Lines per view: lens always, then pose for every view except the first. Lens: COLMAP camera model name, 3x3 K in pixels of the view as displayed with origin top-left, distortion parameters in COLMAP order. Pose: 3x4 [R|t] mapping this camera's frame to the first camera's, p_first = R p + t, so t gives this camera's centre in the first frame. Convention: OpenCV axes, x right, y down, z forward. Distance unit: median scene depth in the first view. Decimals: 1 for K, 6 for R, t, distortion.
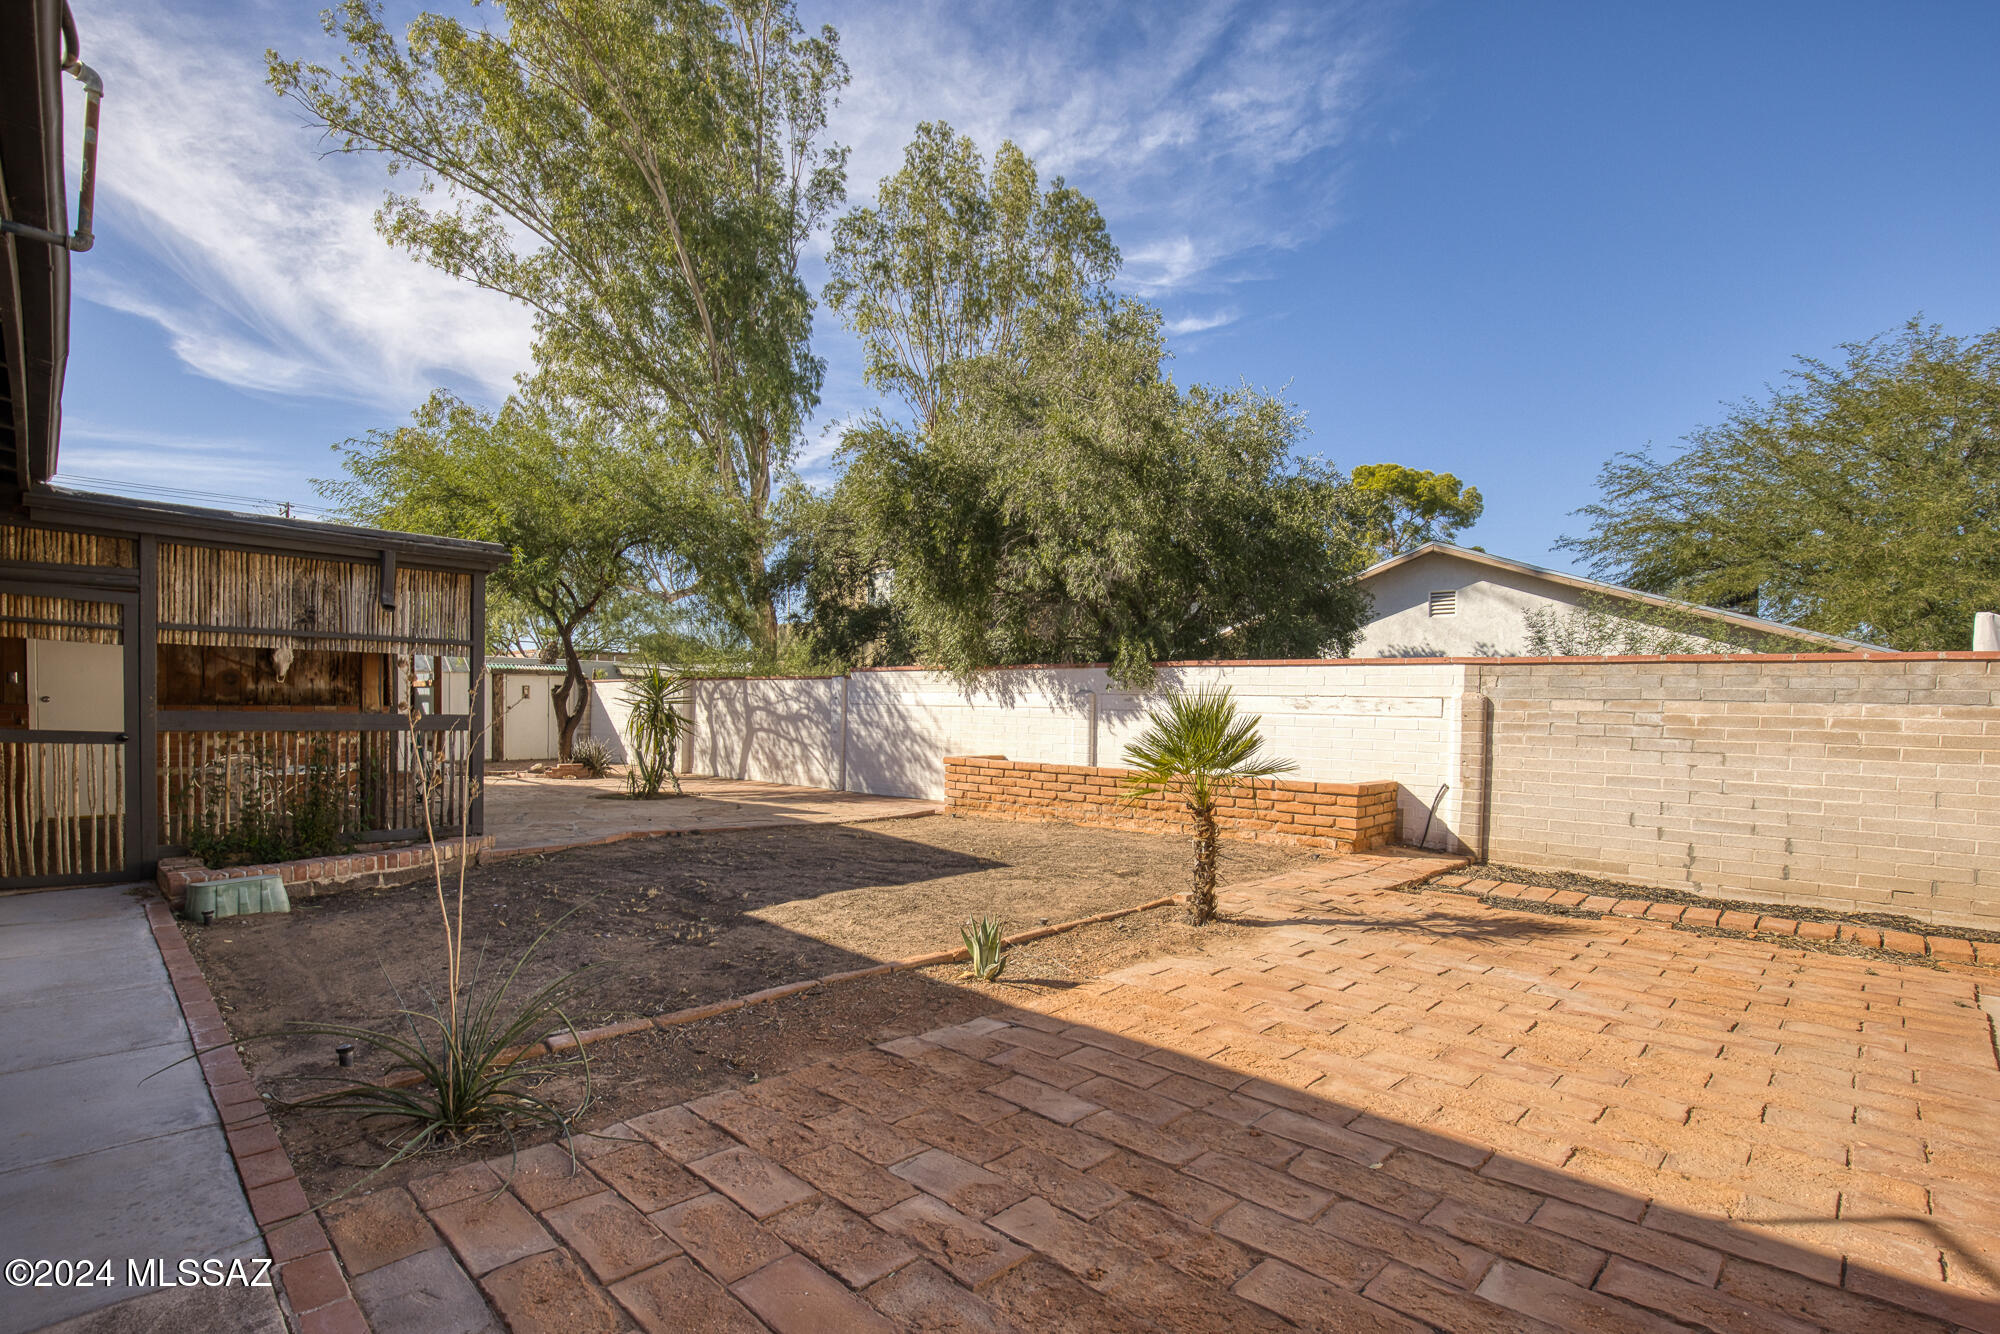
lens RADIAL K [[941.7, 0, 999.1], [0, 941.7, 680.6], [0, 0, 1]] dist [-0.030663, 0.001083]
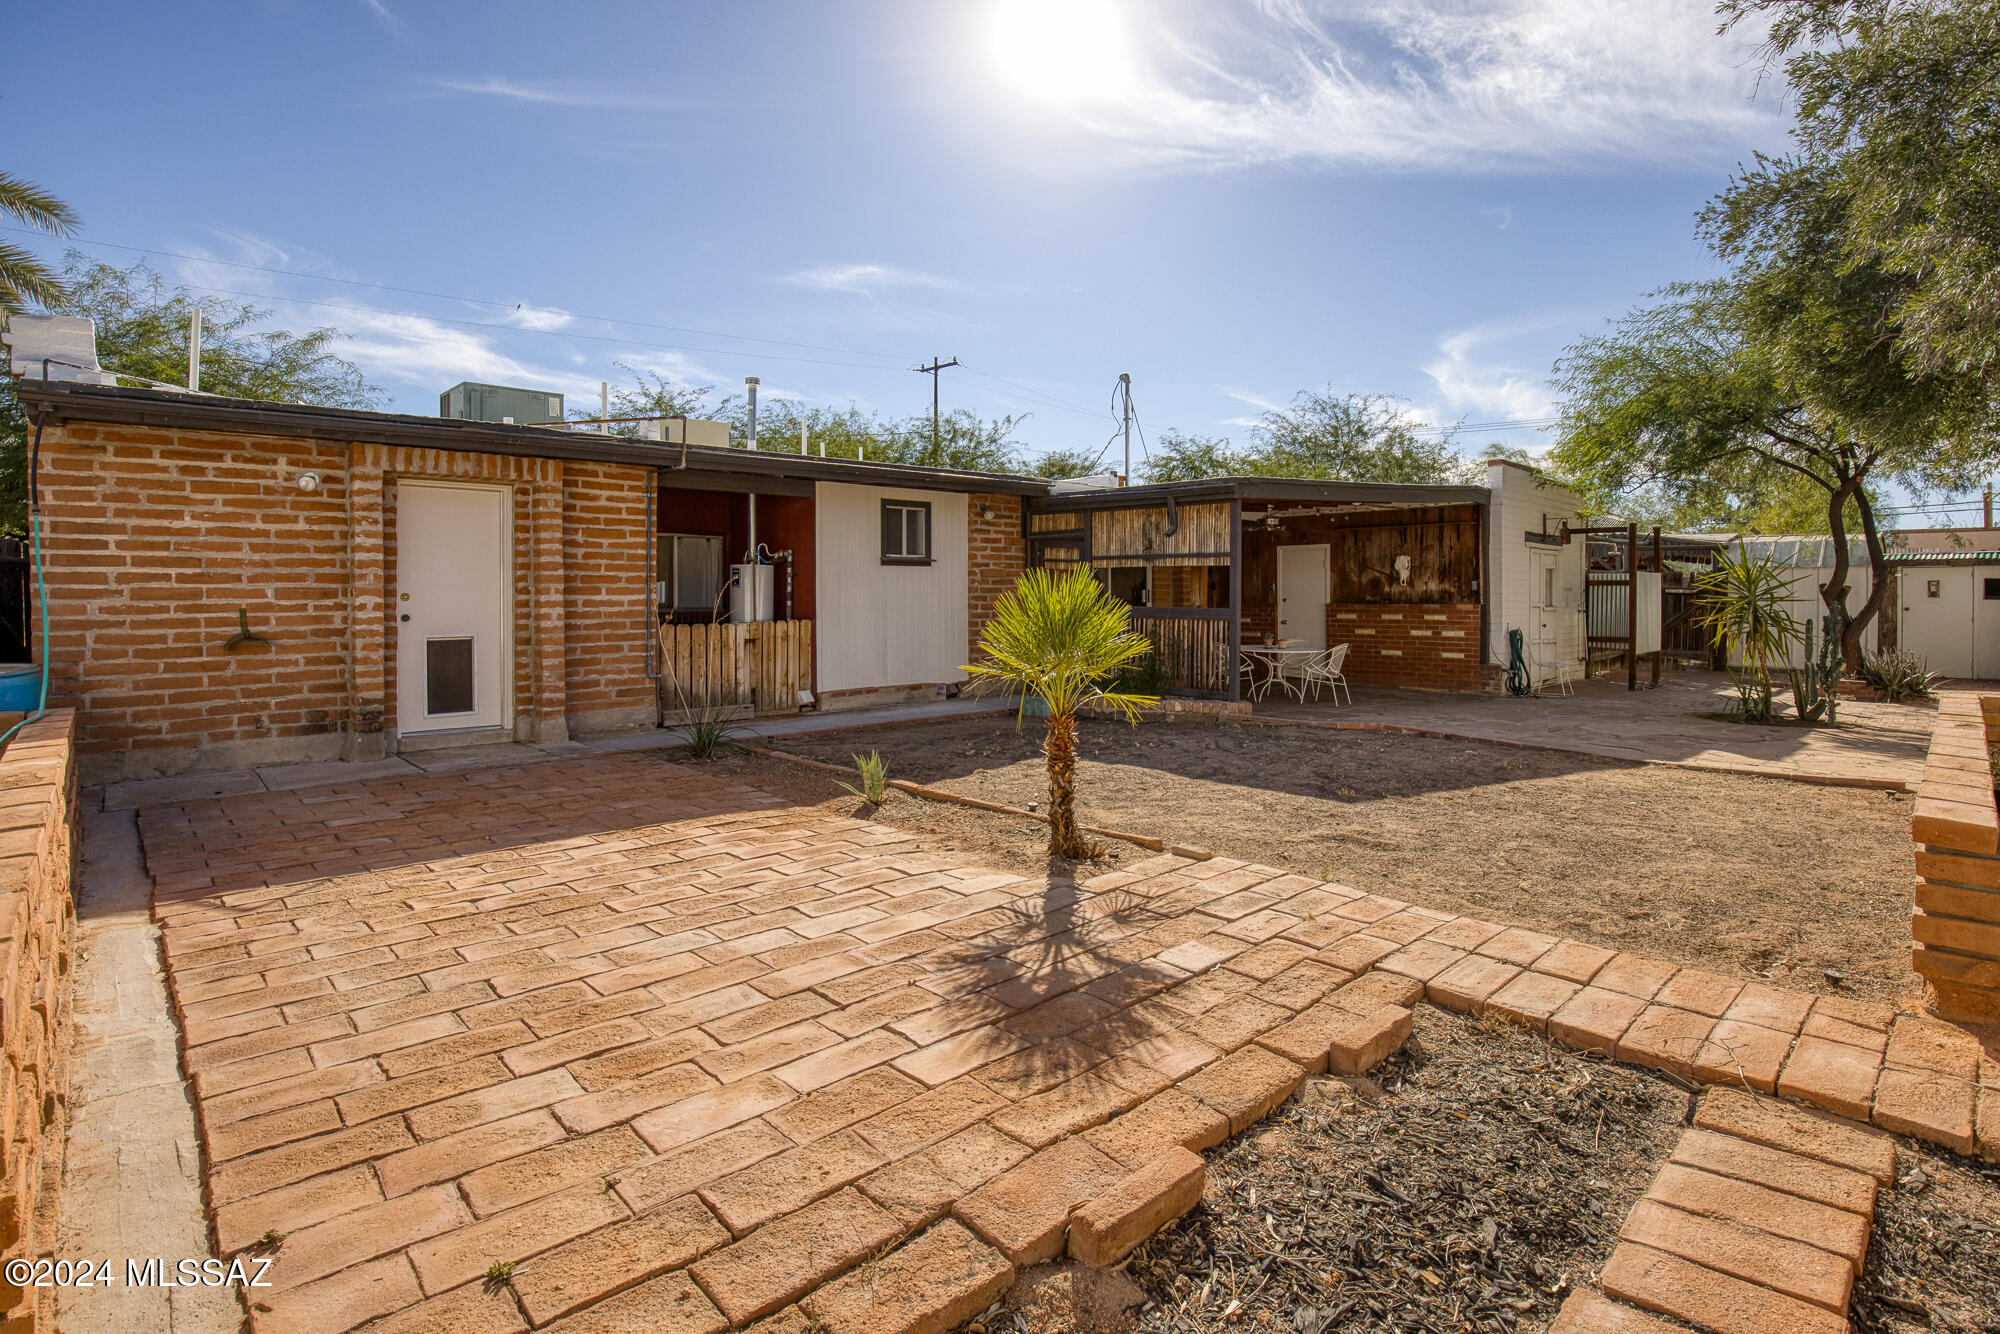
lens RADIAL K [[1003.4, 0, 1039.8], [0, 1003.4, 608.0], [0, 0, 1]] dist [-0.034179, 0.001780]
pose [[-0.035898, -0.000084, -0.999355, 0.829861], [0.023529, 0.999723, -0.000930, 0.029877], [0.999078, -0.023548, -0.035886, 0.761334]]
